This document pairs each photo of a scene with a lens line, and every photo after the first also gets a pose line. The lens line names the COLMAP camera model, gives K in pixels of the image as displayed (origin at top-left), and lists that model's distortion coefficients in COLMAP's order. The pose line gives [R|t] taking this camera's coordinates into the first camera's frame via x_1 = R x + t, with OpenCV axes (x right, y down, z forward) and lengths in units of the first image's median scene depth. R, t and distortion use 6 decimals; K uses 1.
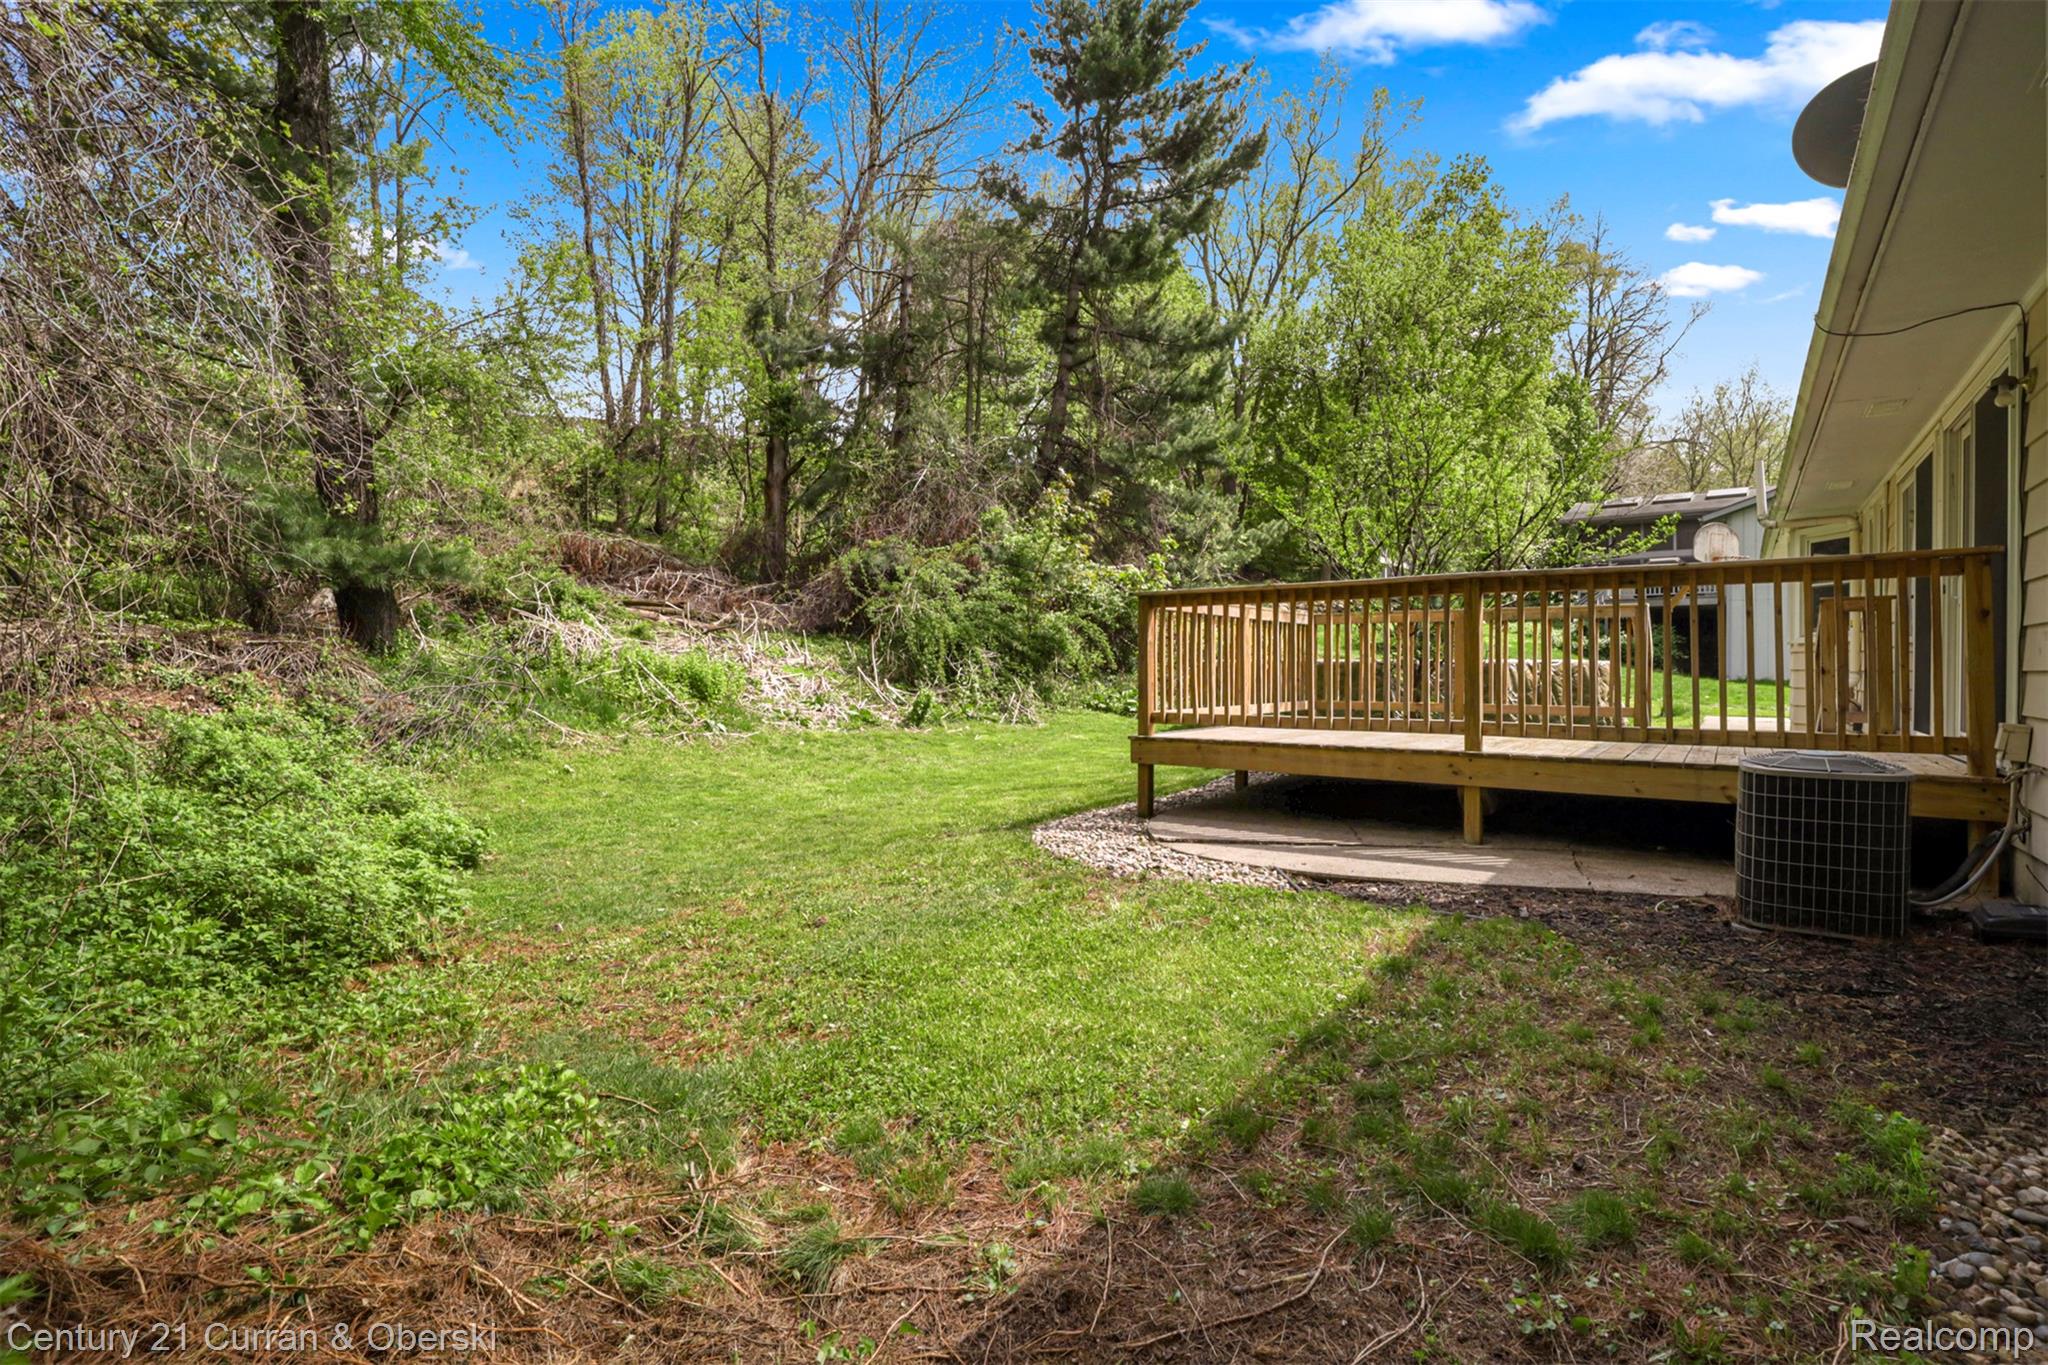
lens RADIAL K [[976.8, 0, 1014.7], [0, 976.8, 676.3], [0, 0, 1]] dist [-0.002800, -0.000281]
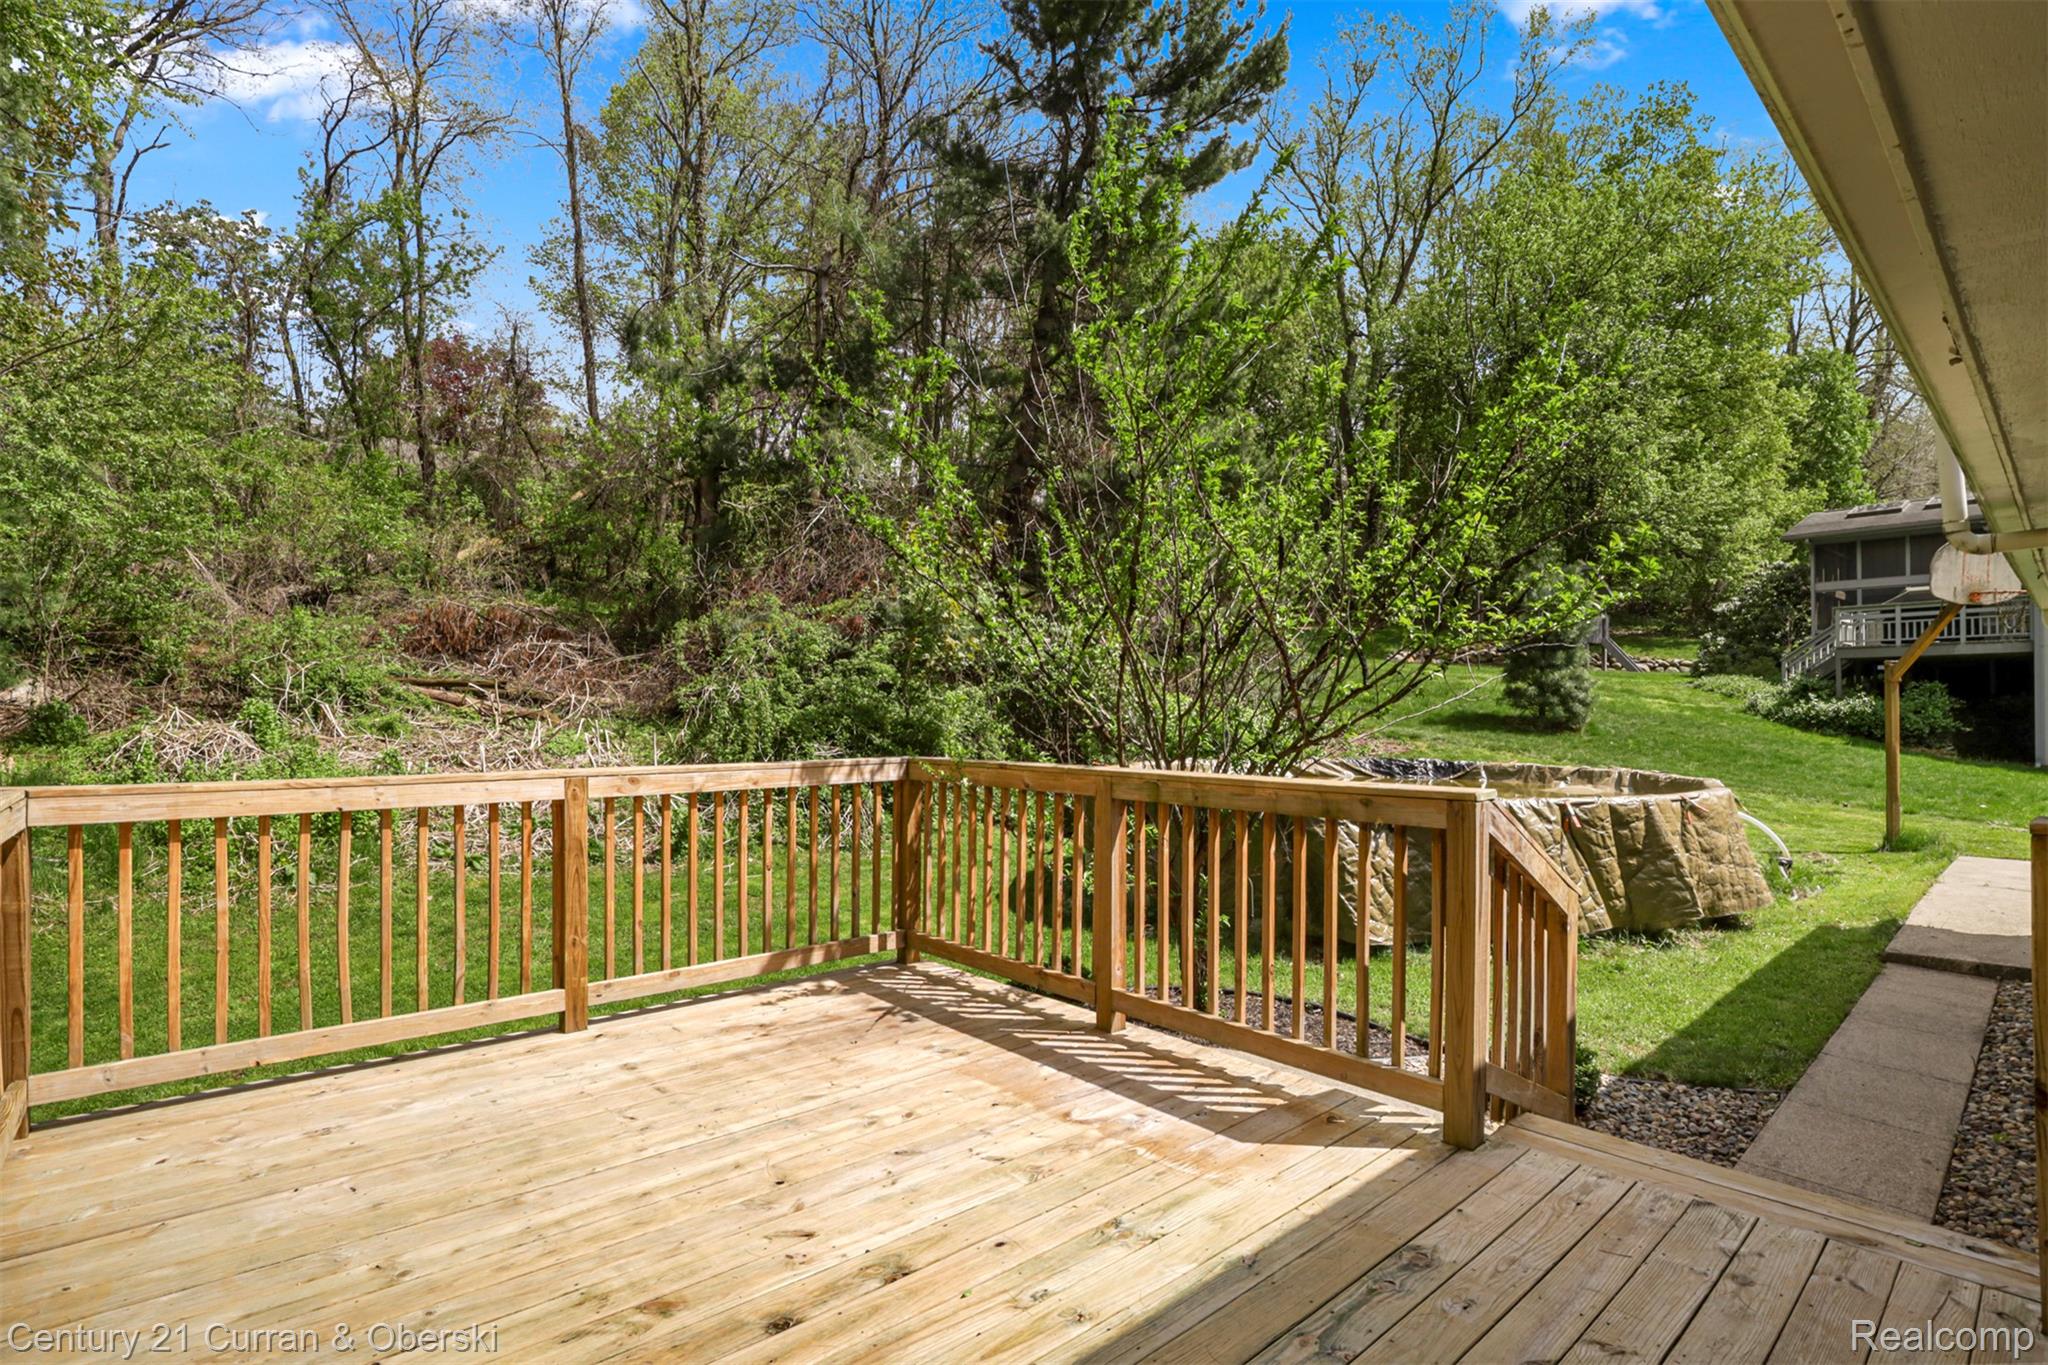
lens RADIAL K [[976.8, 0, 1034.4], [0, 976.8, 698.3], [0, 0, 1]] dist [-0.002800, -0.000281]
pose [[0.981197, -0.007496, -0.192861, 0.117700], [0.005020, 0.999899, -0.013321, -0.023087], [0.192941, 0.012102, 0.981136, 0.132286]]
